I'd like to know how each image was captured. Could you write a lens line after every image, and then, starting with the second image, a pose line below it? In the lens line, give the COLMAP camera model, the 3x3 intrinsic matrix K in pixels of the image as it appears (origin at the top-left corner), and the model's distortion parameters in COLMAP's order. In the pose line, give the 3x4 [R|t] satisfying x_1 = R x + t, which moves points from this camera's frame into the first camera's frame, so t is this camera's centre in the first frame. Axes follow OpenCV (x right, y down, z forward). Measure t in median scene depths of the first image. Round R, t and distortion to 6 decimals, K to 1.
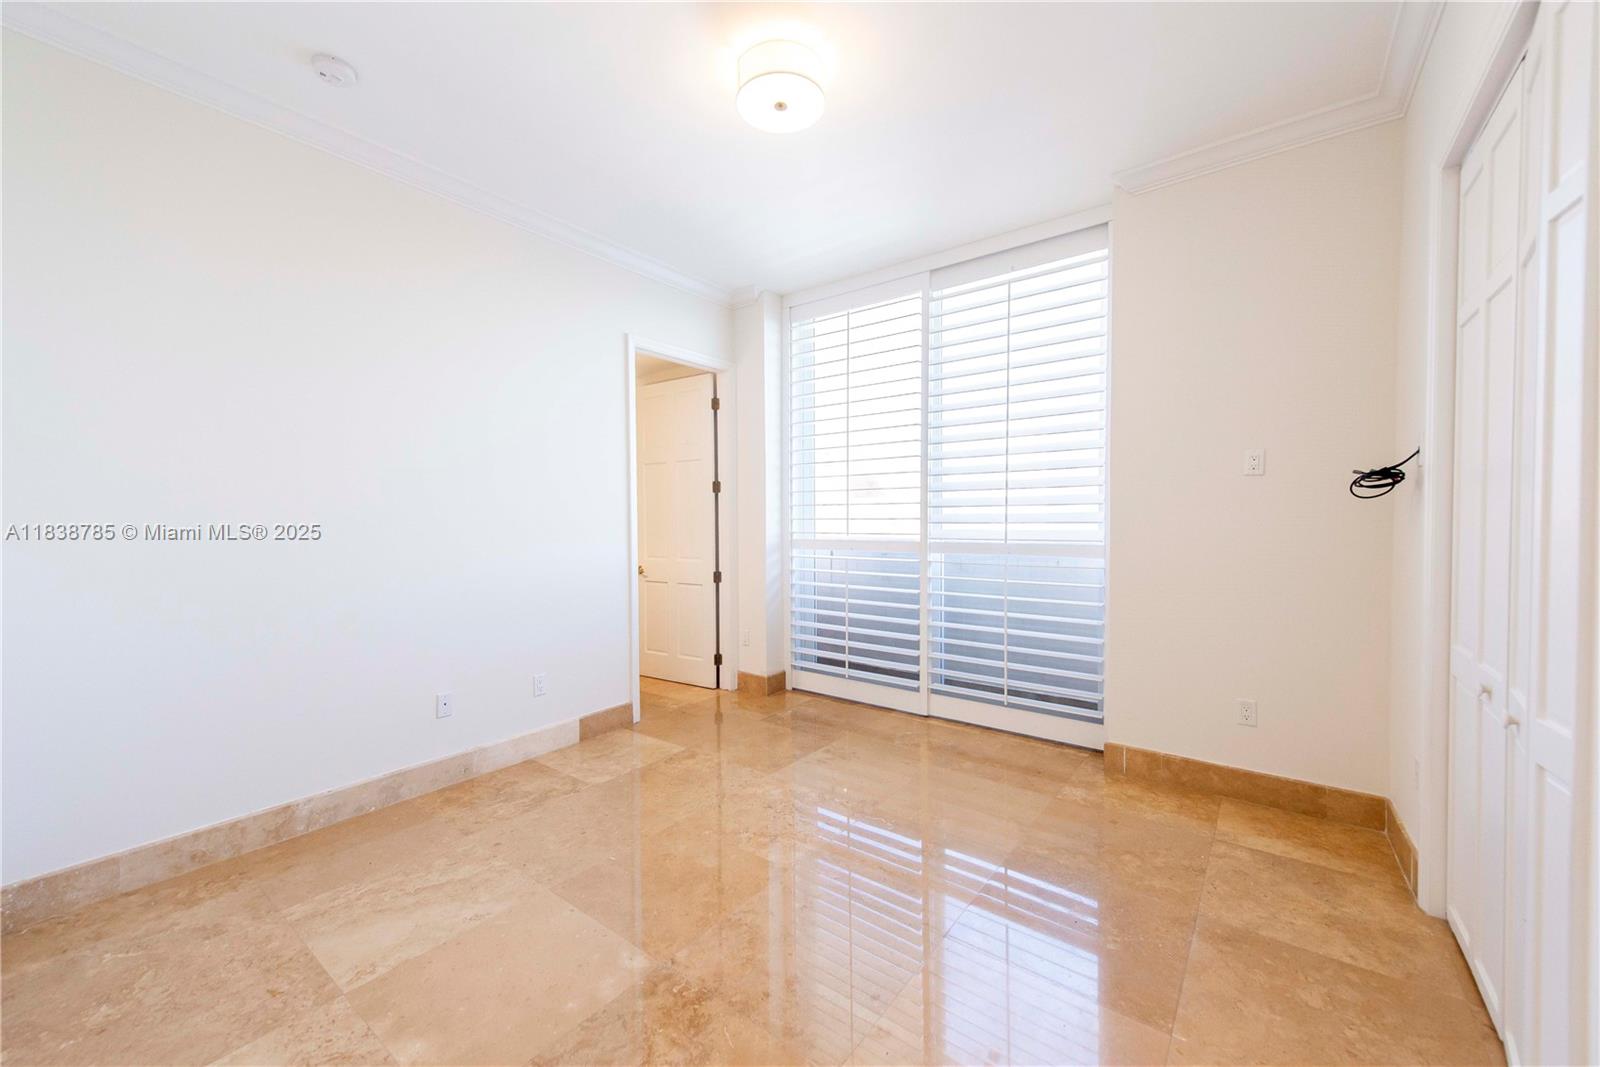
lens RADIAL K [[634.3, 0, 794.3], [0, 634.3, 518.2], [0, 0, 1]] dist [0.015248, -0.004926]
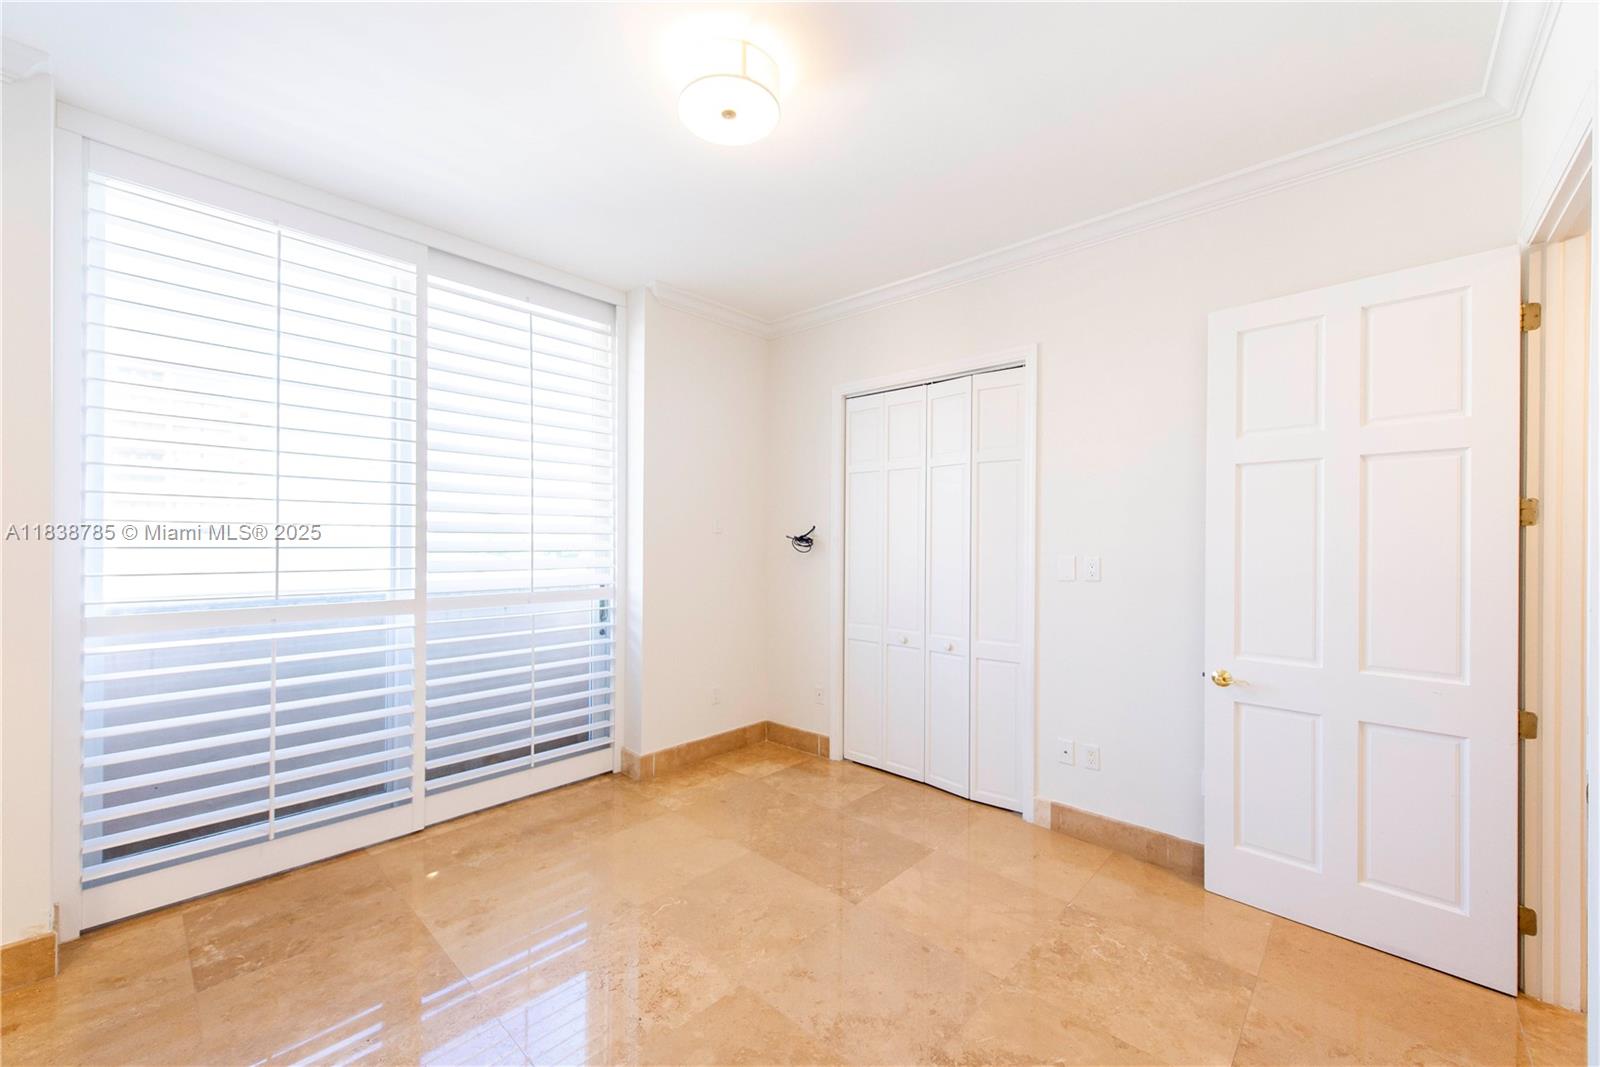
lens RADIAL K [[634.3, 0, 794.3], [0, 634.3, 518.2], [0, 0, 1]] dist [0.015248, -0.004926]
pose [[0.076802, 0.035428, 0.996417, -0.665043], [-0.012485, 0.999324, -0.034569, -0.047299], [-0.996968, -0.009785, 0.077192, 0.634576]]
